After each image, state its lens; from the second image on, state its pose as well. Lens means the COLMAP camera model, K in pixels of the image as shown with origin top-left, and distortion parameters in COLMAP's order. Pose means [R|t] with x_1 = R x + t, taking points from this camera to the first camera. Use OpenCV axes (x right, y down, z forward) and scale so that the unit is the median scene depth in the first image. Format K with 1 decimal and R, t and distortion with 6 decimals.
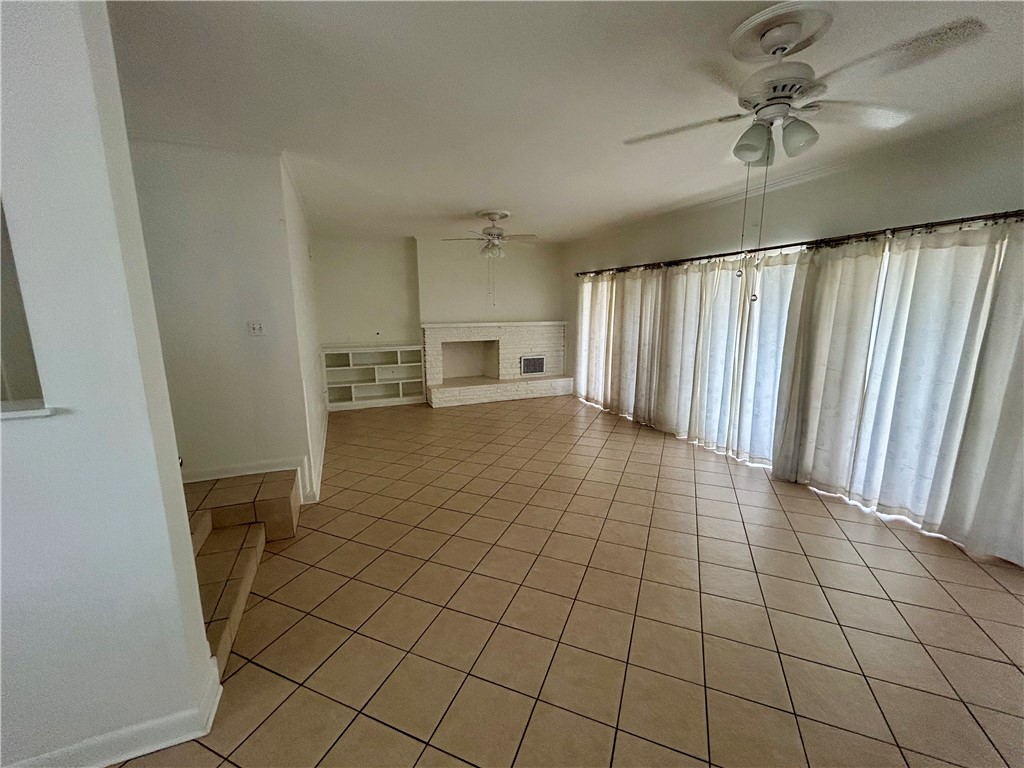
lens RADIAL K [[410.8, 0, 508.5], [0, 410.8, 387.0], [0, 0, 1]] dist [-0.004525, -0.000006]
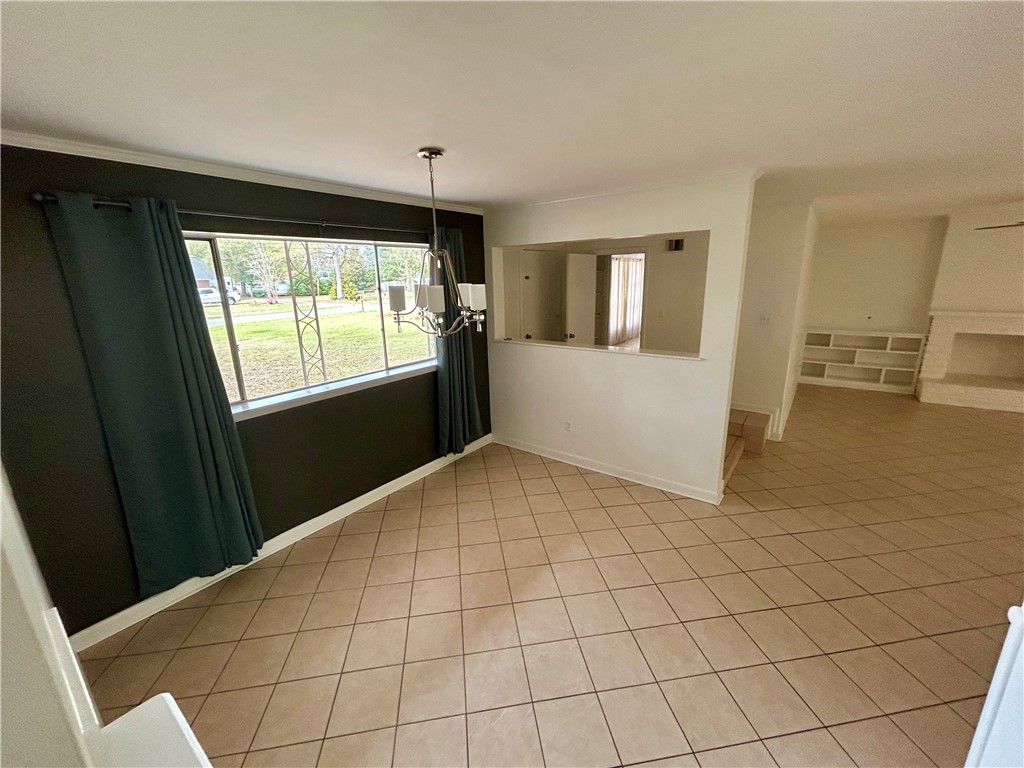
lens RADIAL K [[410.8, 0, 507.4], [0, 410.8, 384.6], [0, 0, 1]] dist [-0.004525, -0.000006]
pose [[0.511240, 0.211149, -0.833097, 0.106415], [-0.139547, 0.976881, 0.161957, -0.007369], [0.848033, 0.033457, 0.528886, -0.301515]]
